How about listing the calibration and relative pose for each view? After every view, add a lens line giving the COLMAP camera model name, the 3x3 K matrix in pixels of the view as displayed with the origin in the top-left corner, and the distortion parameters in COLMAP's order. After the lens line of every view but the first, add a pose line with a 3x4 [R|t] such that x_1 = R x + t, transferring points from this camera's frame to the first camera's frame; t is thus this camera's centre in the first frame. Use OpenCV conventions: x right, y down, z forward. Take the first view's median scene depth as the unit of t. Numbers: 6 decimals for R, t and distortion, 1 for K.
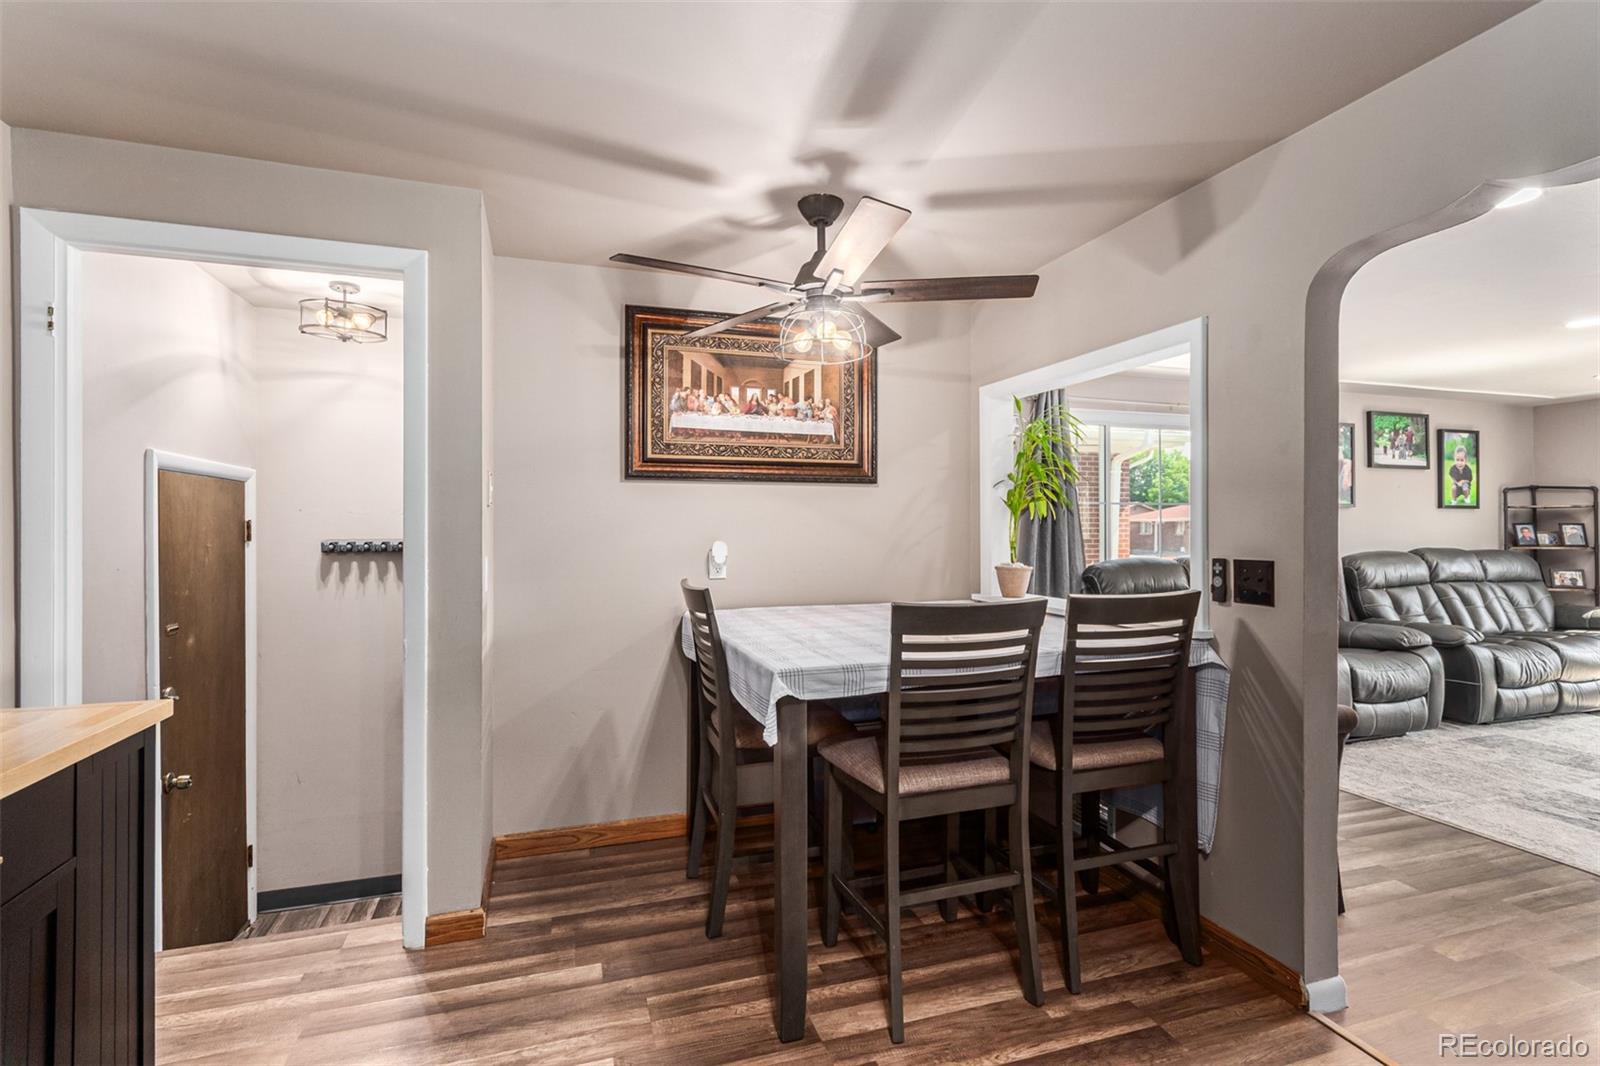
lens RADIAL K [[756.1, 0, 803.4], [0, 756.1, 523.1], [0, 0, 1]] dist [0.003810, 0.001006]
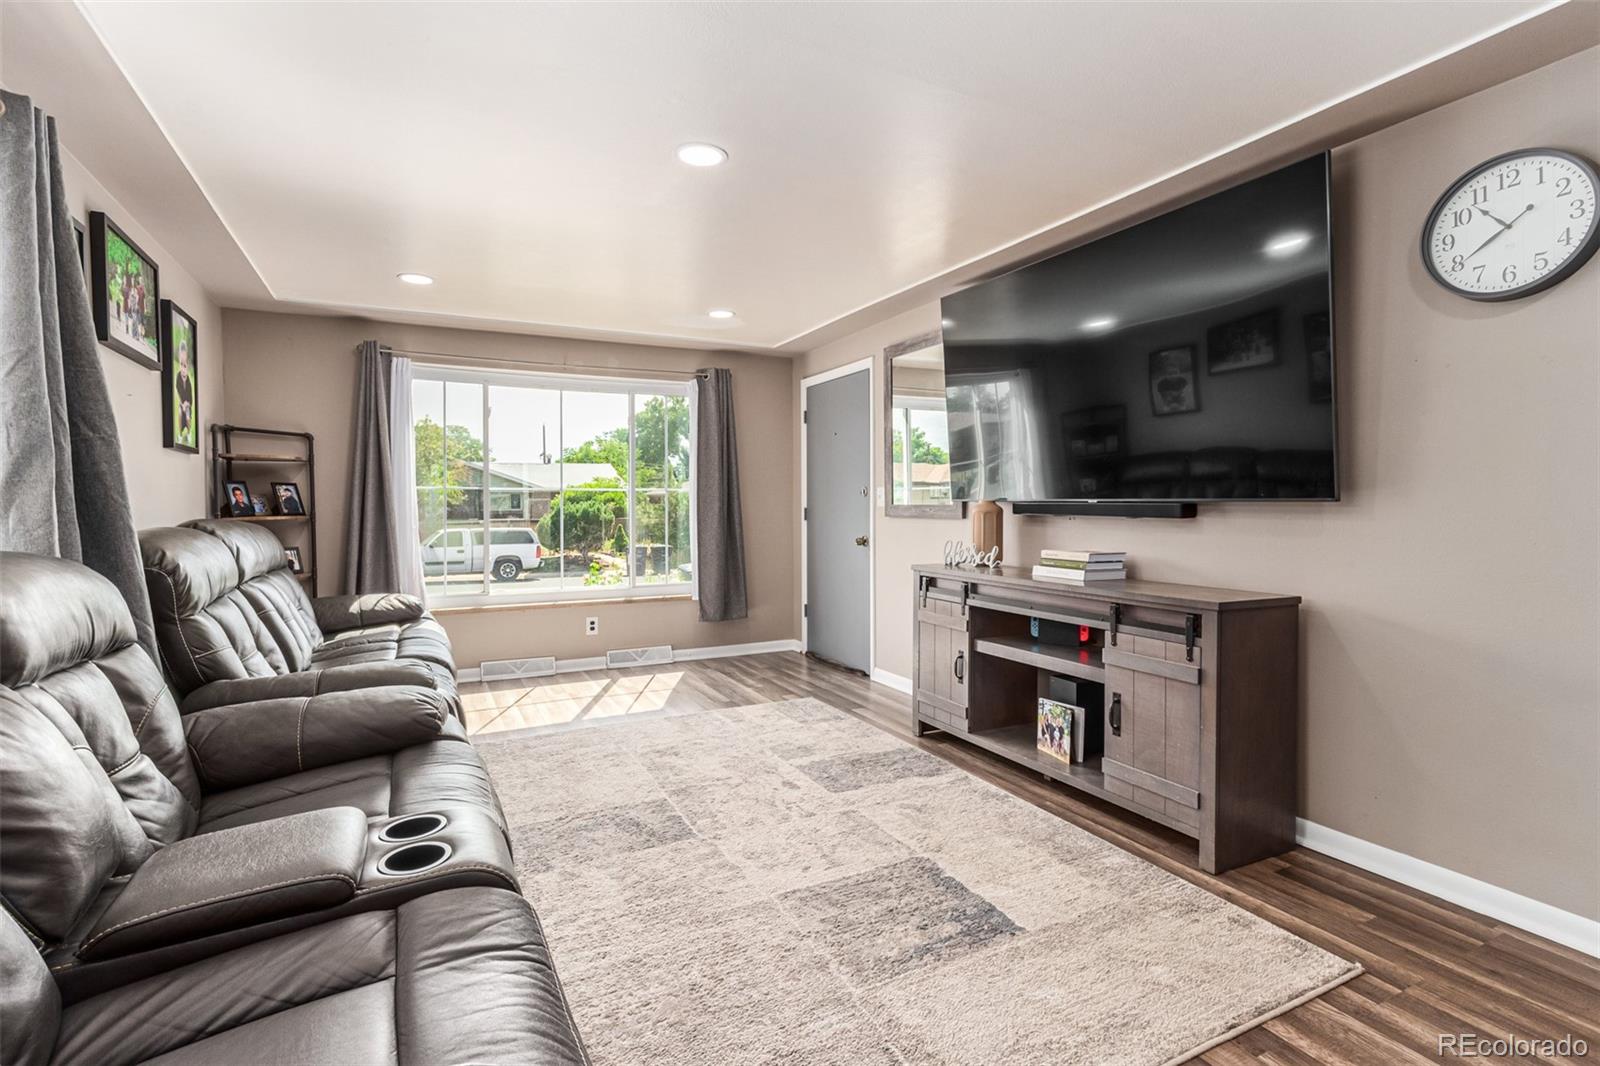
lens RADIAL K [[756.1, 0, 812.3], [0, 756.1, 510.8], [0, 0, 1]] dist [0.003810, 0.001006]
pose [[-0.161037, -0.008256, 0.986914, 0.320333], [0.001162, 0.999963, 0.008554, 0.029097], [-0.986948, 0.002525, -0.161022, 0.872335]]
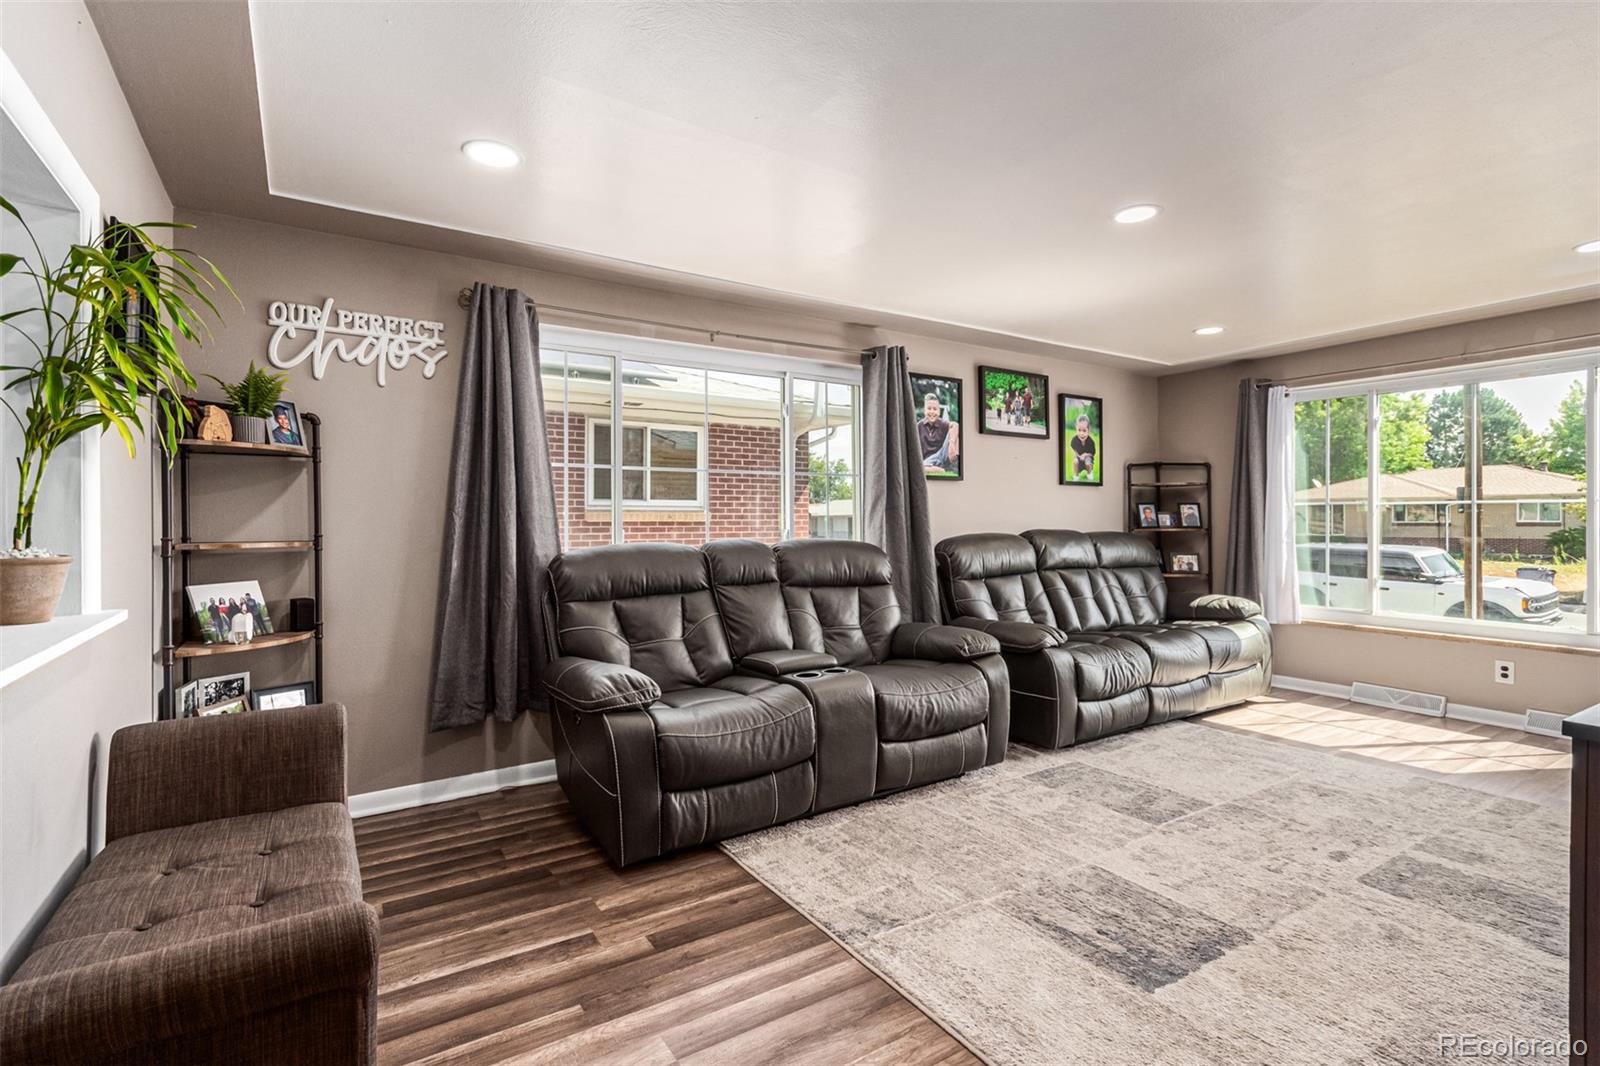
lens RADIAL K [[756.1, 0, 805.4], [0, 756.1, 525.2], [0, 0, 1]] dist [0.003810, 0.001006]
pose [[0.967526, -0.003877, 0.252742, 0.461746], [0.001843, 0.999964, 0.008285, 0.026320], [-0.252765, -0.007550, 0.967498, 0.322156]]
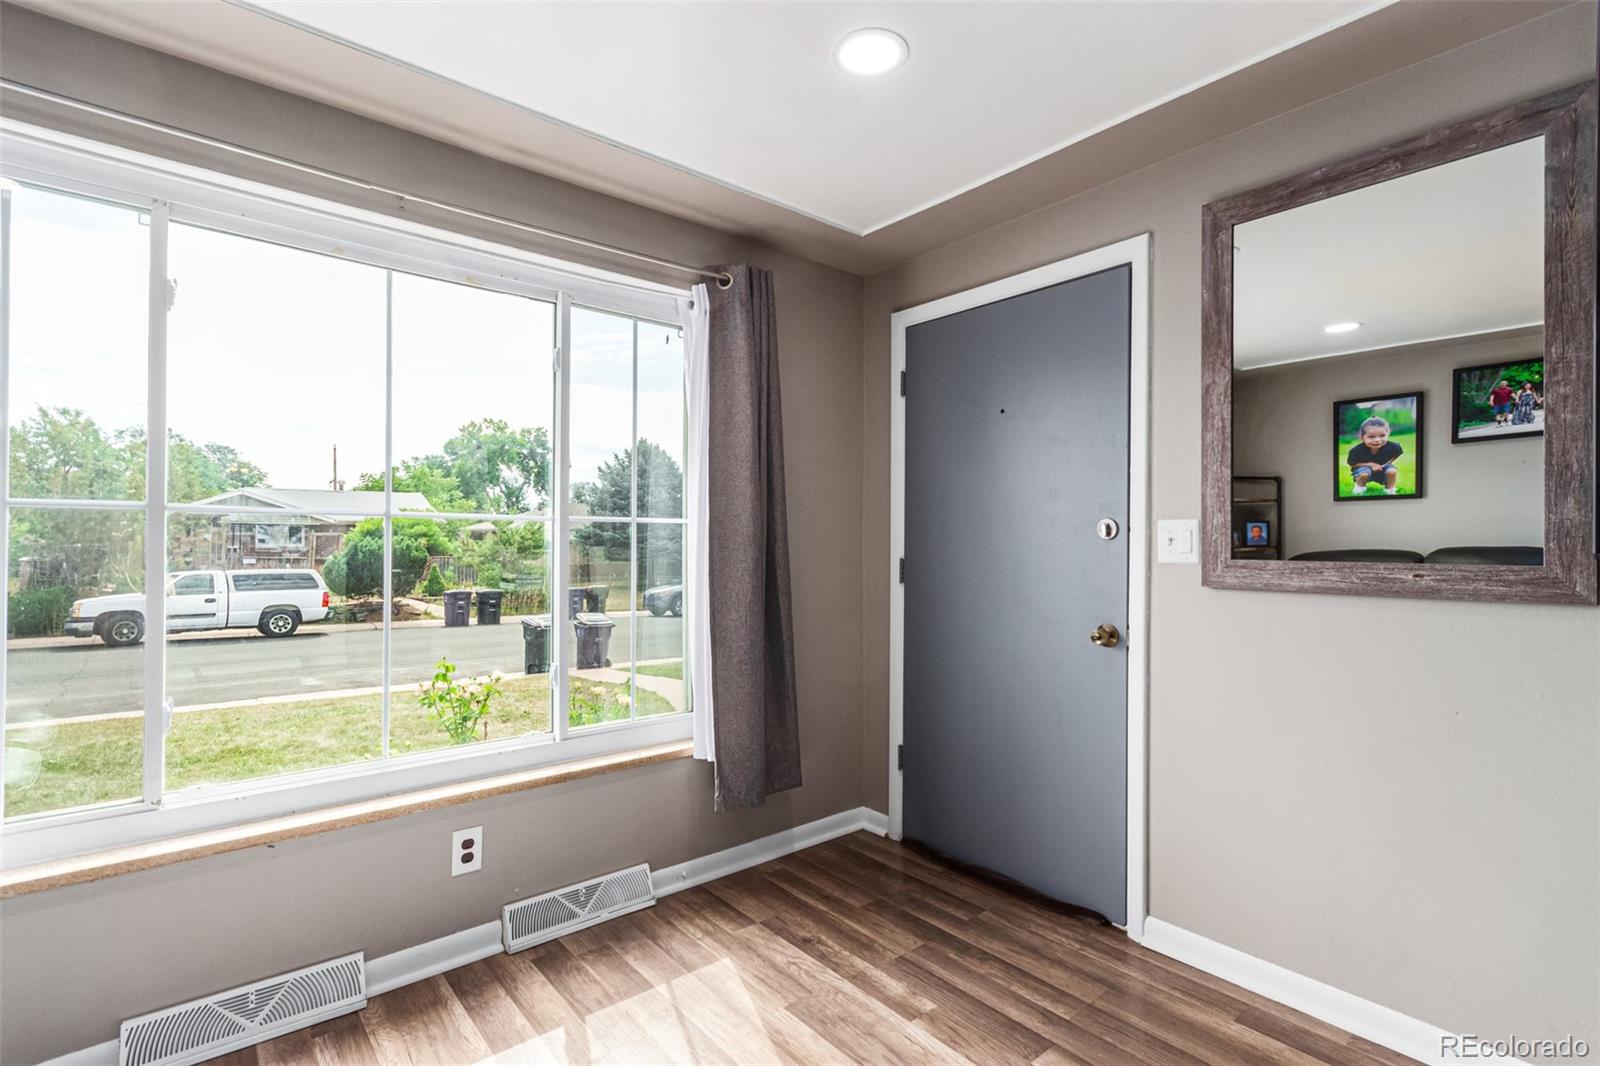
lens RADIAL K [[756.1, 0, 823.1], [0, 756.1, 542.2], [0, 0, 1]] dist [0.003810, 0.001006]
pose [[-0.384458, -0.002590, 0.923139, 1.018082], [-0.008016, 0.999968, -0.000533, 0.021040], [-0.923108, -0.007605, -0.384467, 1.000817]]
